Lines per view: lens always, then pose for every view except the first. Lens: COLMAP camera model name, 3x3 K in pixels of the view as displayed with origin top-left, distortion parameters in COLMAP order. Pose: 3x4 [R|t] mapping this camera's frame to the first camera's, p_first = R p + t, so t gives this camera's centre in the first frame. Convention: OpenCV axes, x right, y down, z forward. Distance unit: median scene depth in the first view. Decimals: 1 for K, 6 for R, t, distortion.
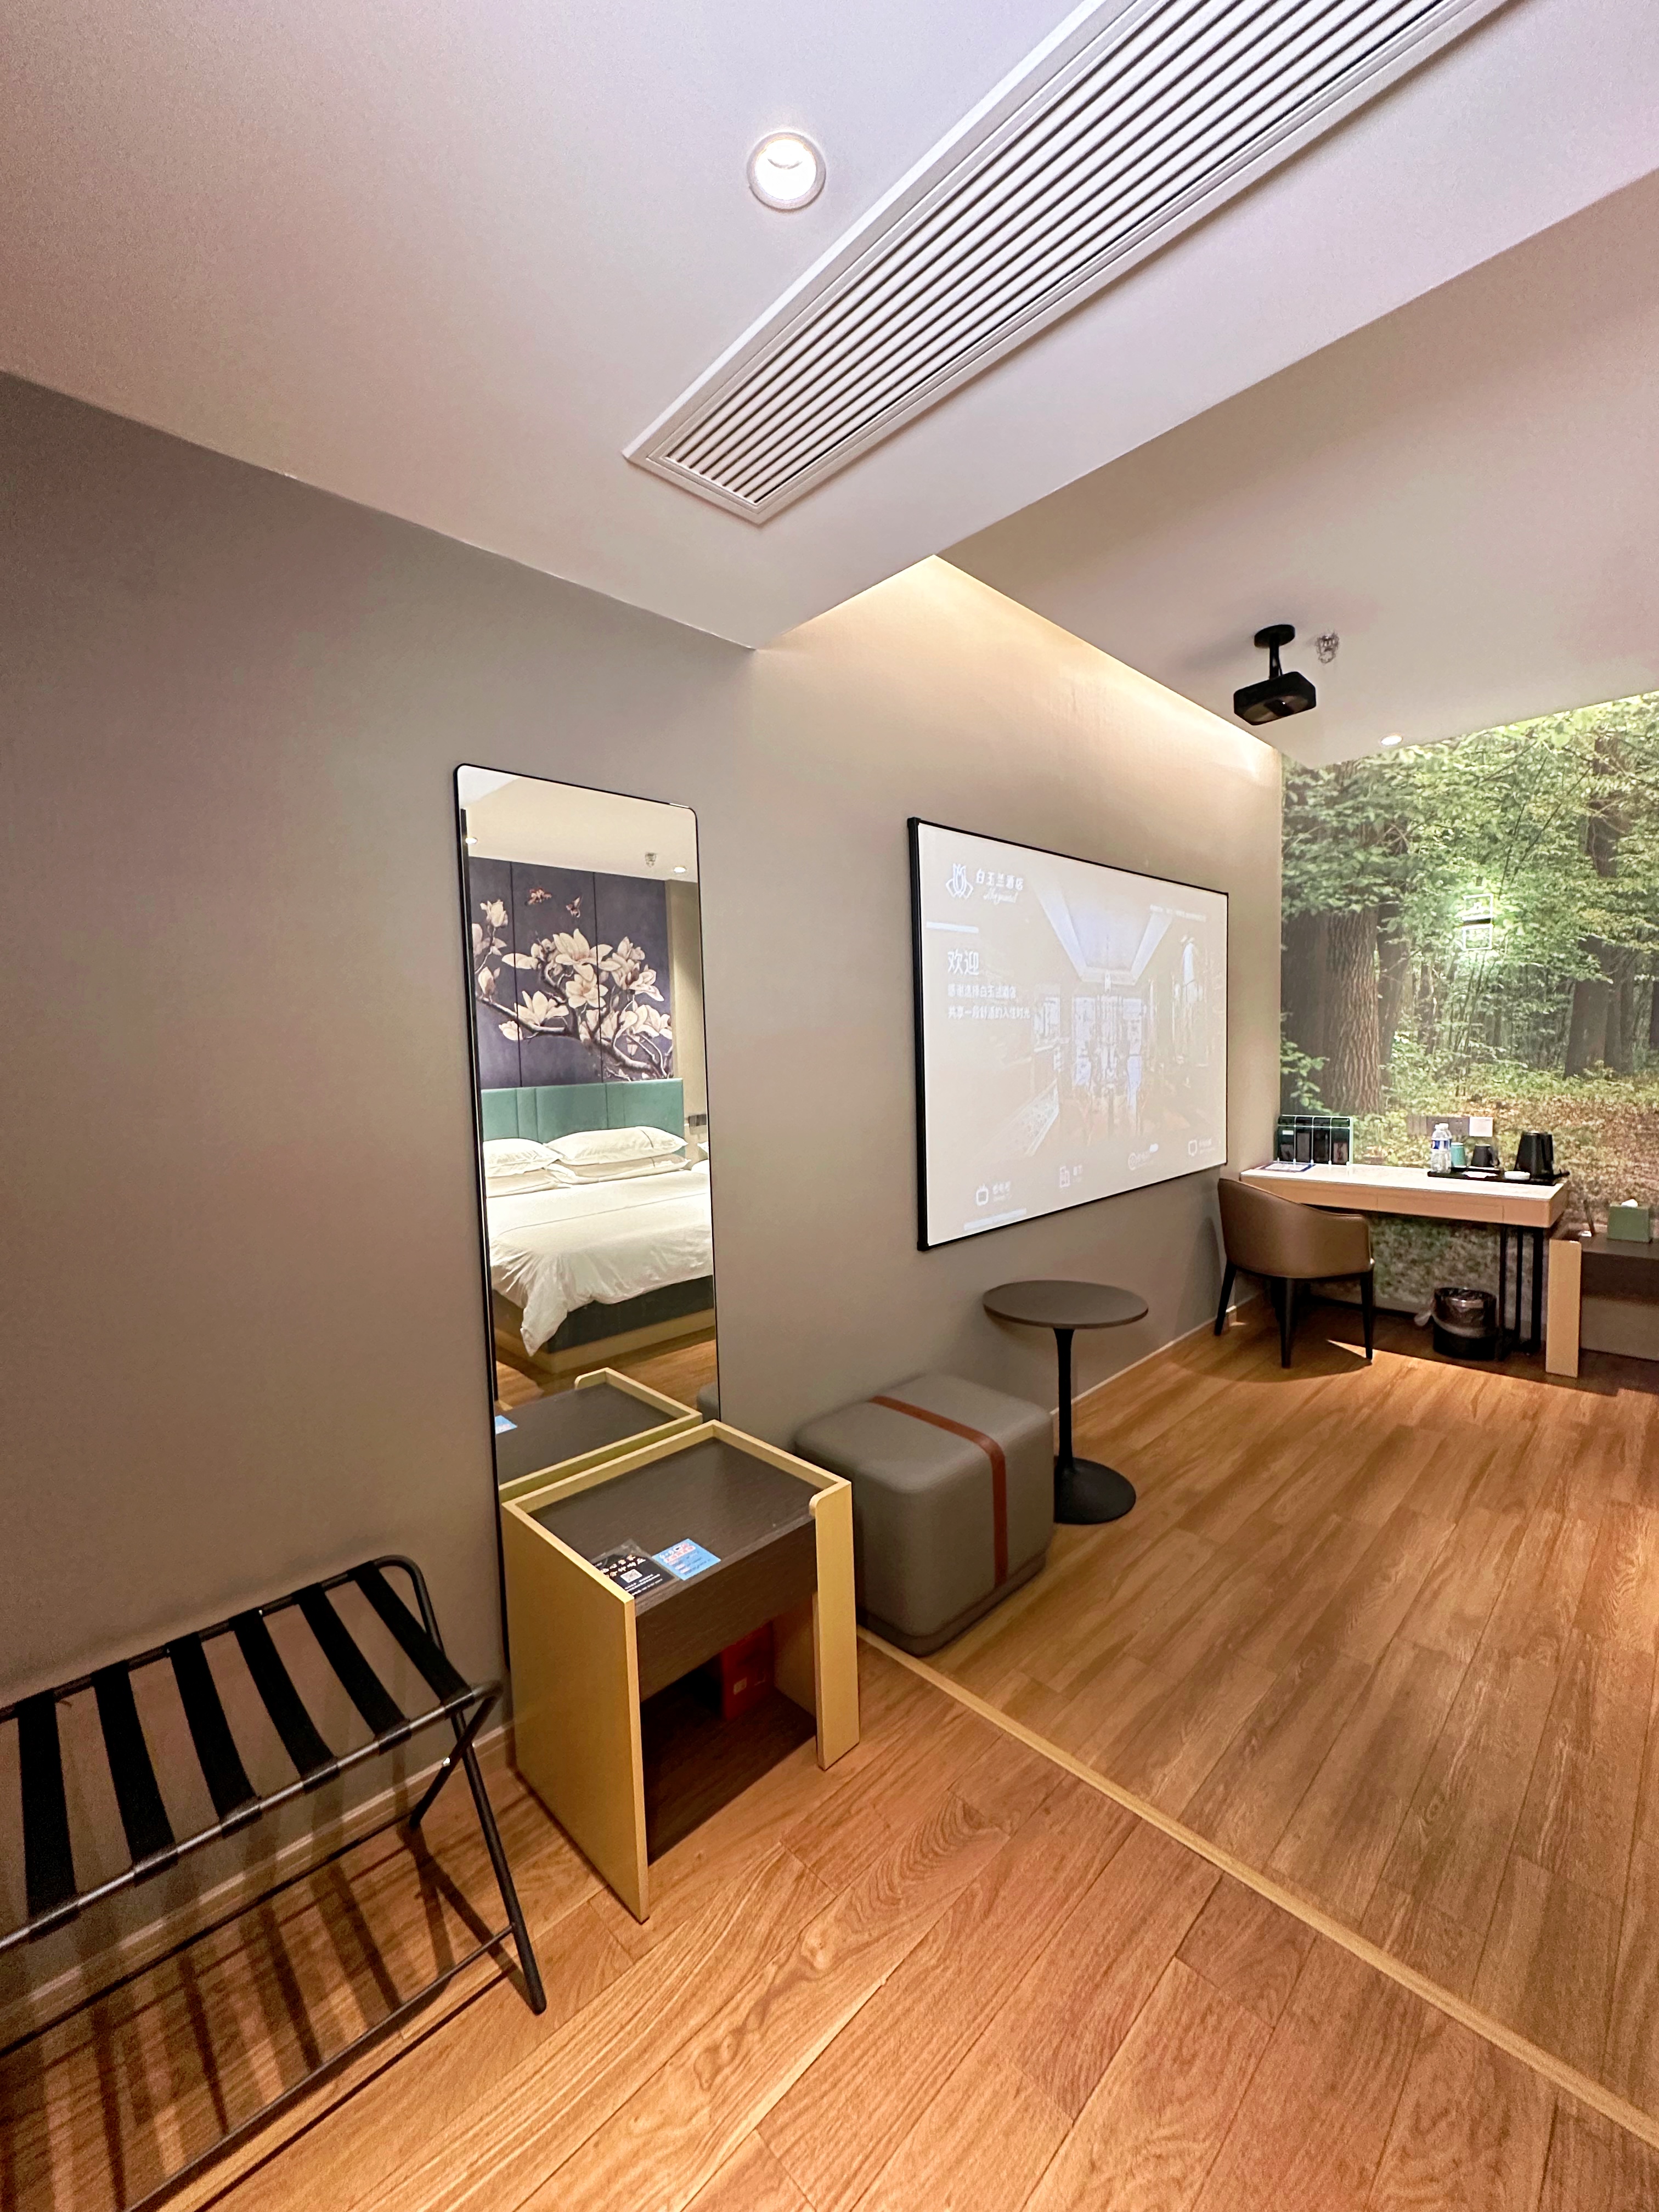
lens RADIAL K [[882.3, 0, 829.9], [0, 882.3, 1103.9], [0, 0, 1]] dist [-0.002282, 0.000058]
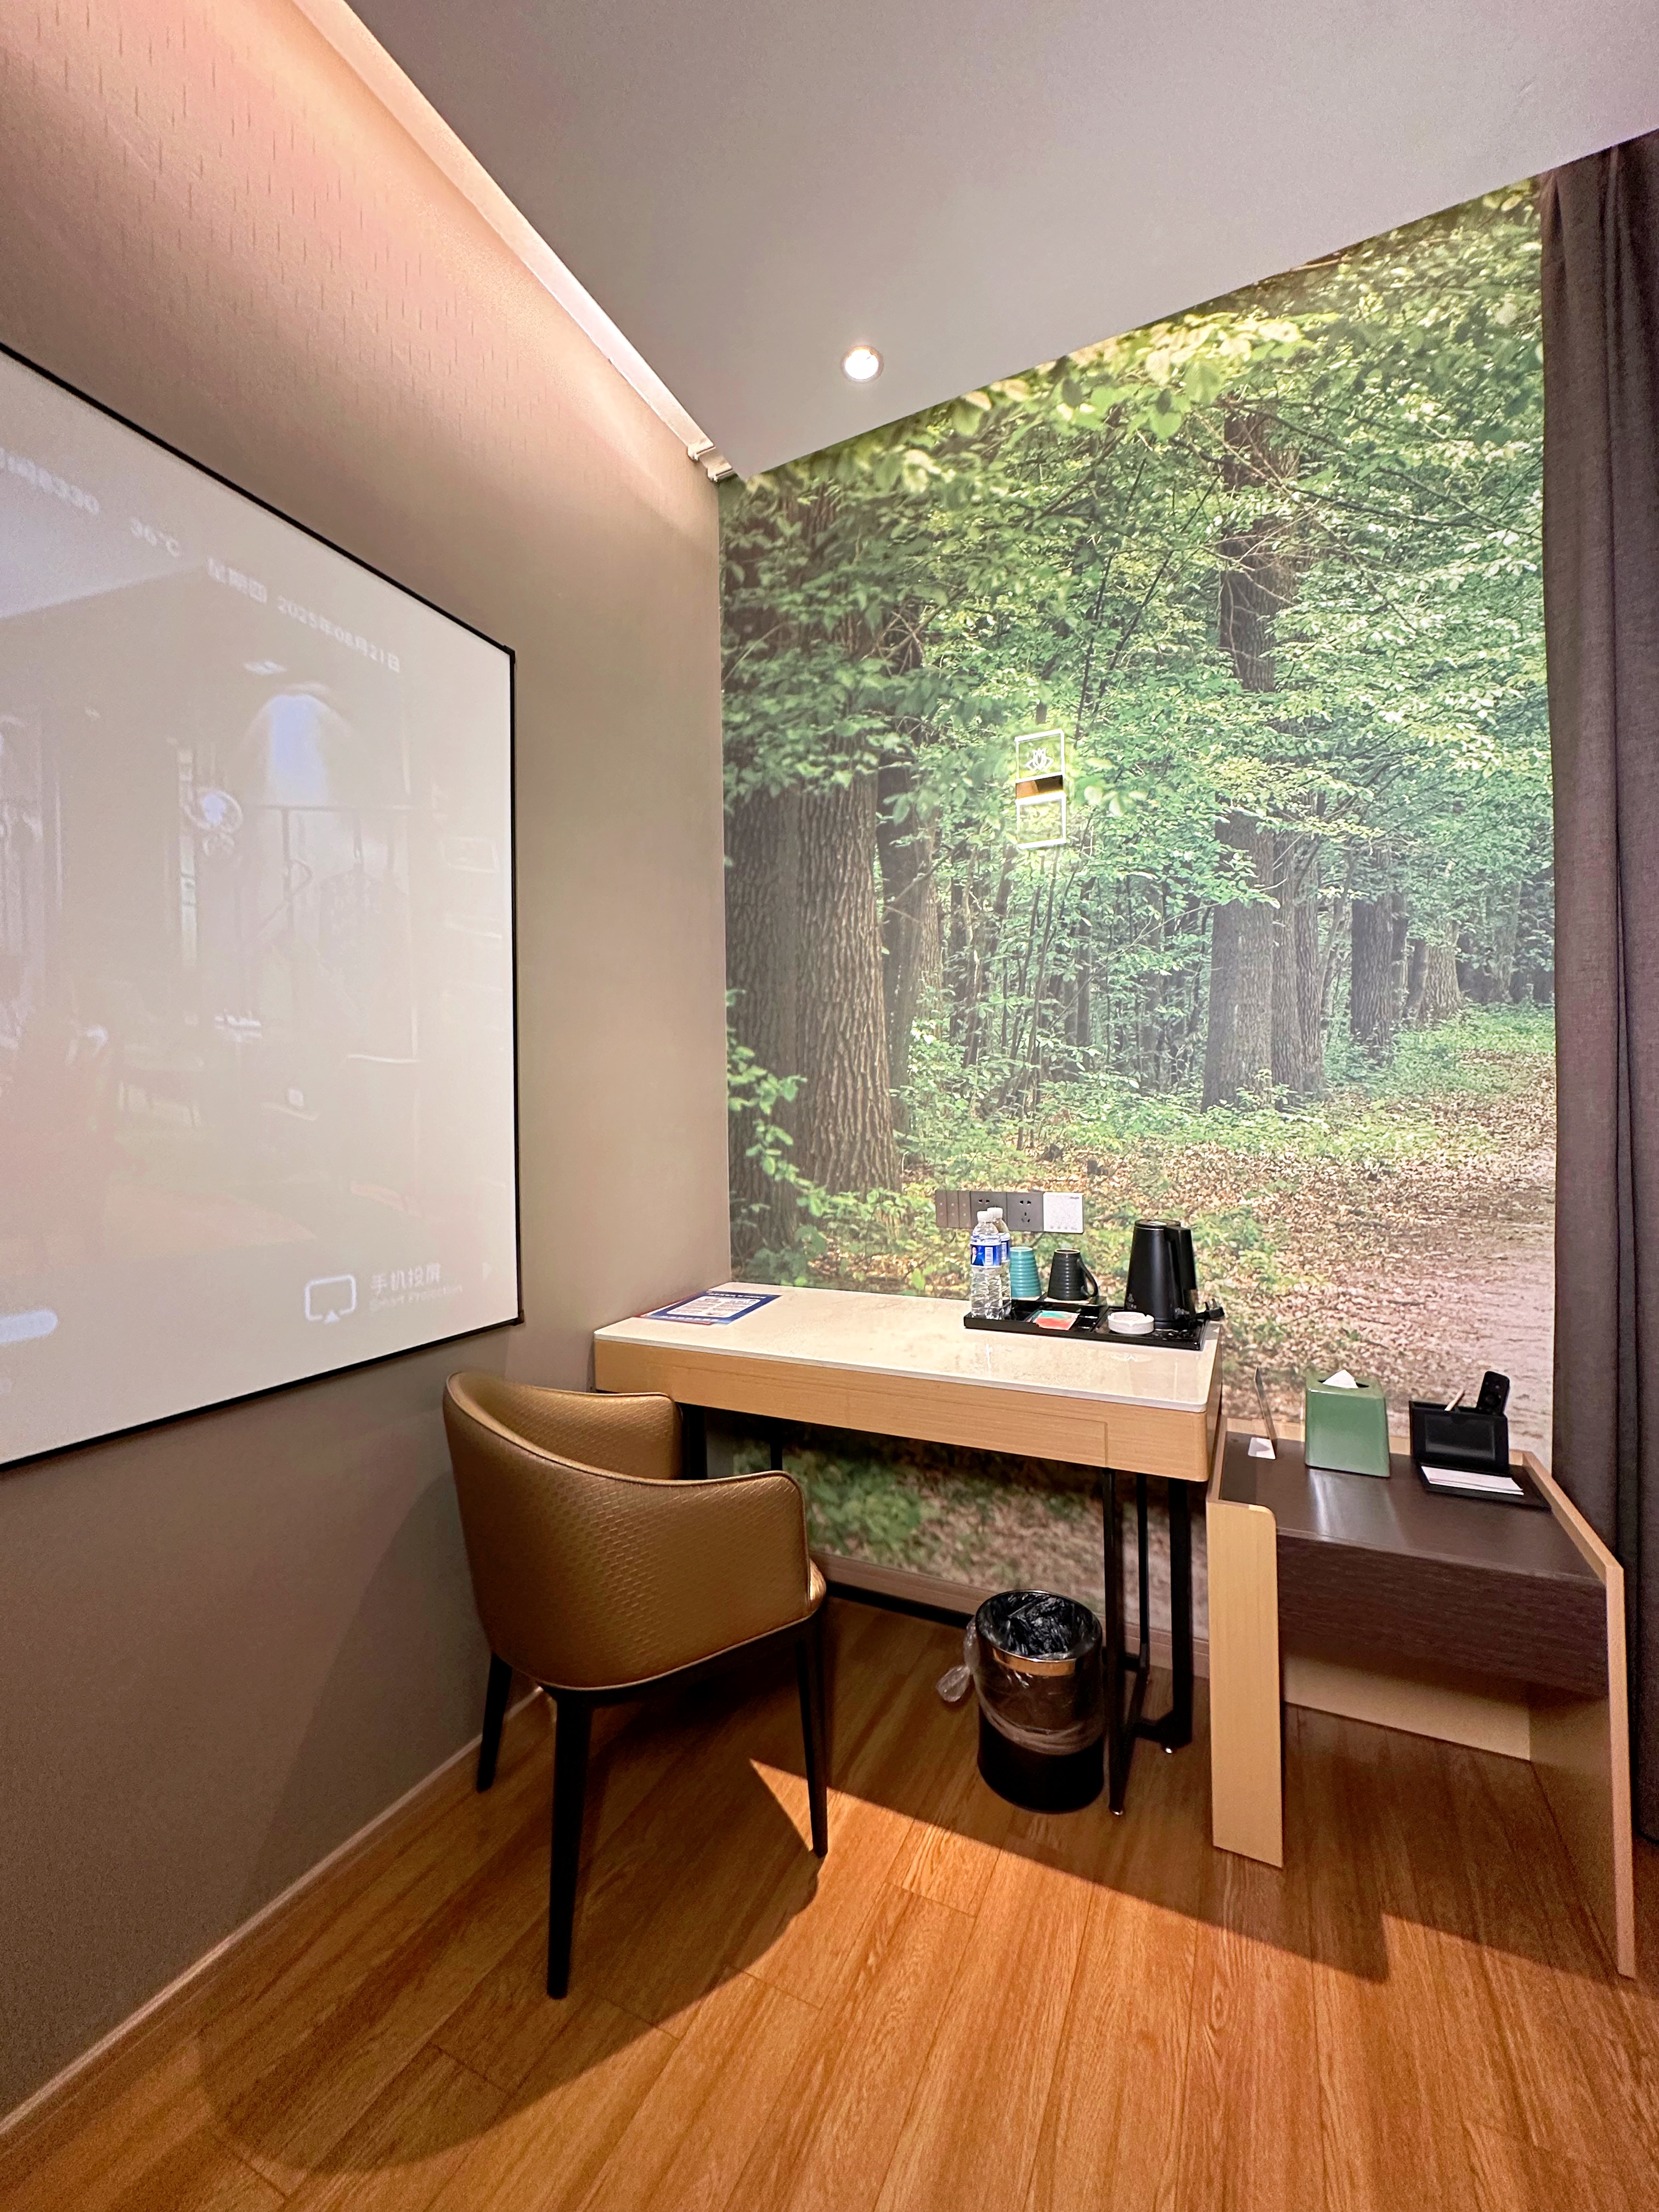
lens RADIAL K [[882.3, 0, 829.9], [0, 882.3, 1103.9], [0, 0, 1]] dist [-0.002282, 0.000058]
pose [[0.941697, 0.015991, 0.336083, 0.485376], [0.013275, 0.996326, -0.084605, 0.006457], [-0.336201, 0.084134, 0.938025, 0.623543]]
